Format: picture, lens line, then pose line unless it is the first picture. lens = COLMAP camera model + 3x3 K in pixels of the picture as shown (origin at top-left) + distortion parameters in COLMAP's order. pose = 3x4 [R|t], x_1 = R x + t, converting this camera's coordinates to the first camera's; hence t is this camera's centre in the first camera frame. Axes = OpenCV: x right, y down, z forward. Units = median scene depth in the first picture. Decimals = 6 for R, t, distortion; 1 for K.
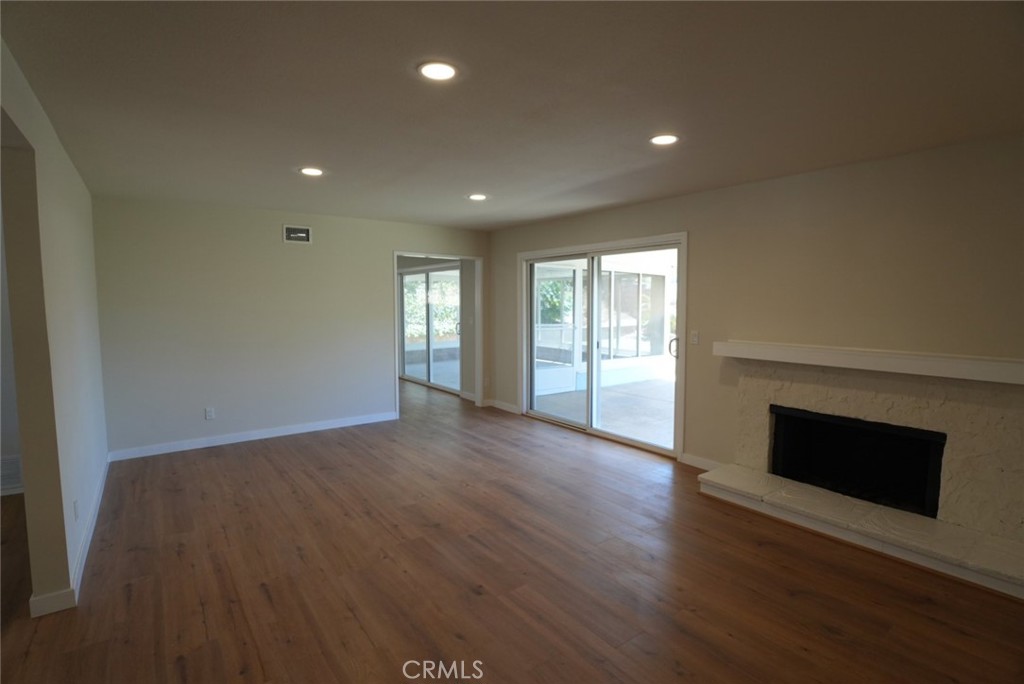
lens RADIAL K [[497.2, 0, 515.5], [0, 497.2, 343.2], [0, 0, 1]] dist [-0.040912, 0.007139]
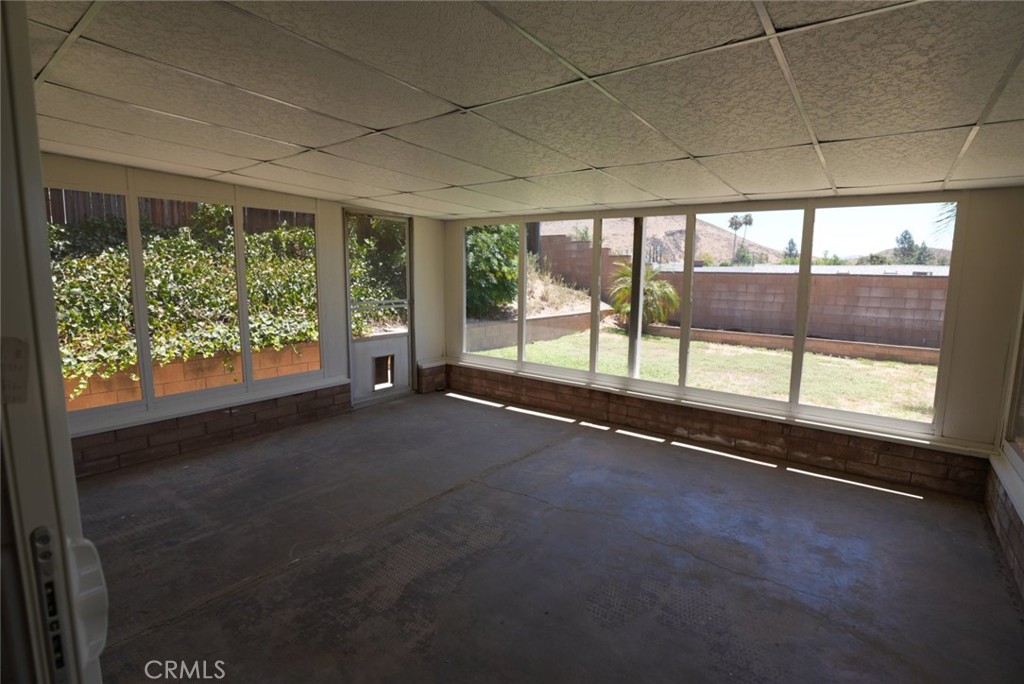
lens RADIAL K [[497.2, 0, 513.6], [0, 497.2, 337.7], [0, 0, 1]] dist [-0.040912, 0.007139]
pose [[0.960020, -0.023431, 0.278948, -0.320336], [0.009529, 0.998649, 0.051089, -0.195974], [-0.279768, -0.046389, 0.958946, 2.360666]]
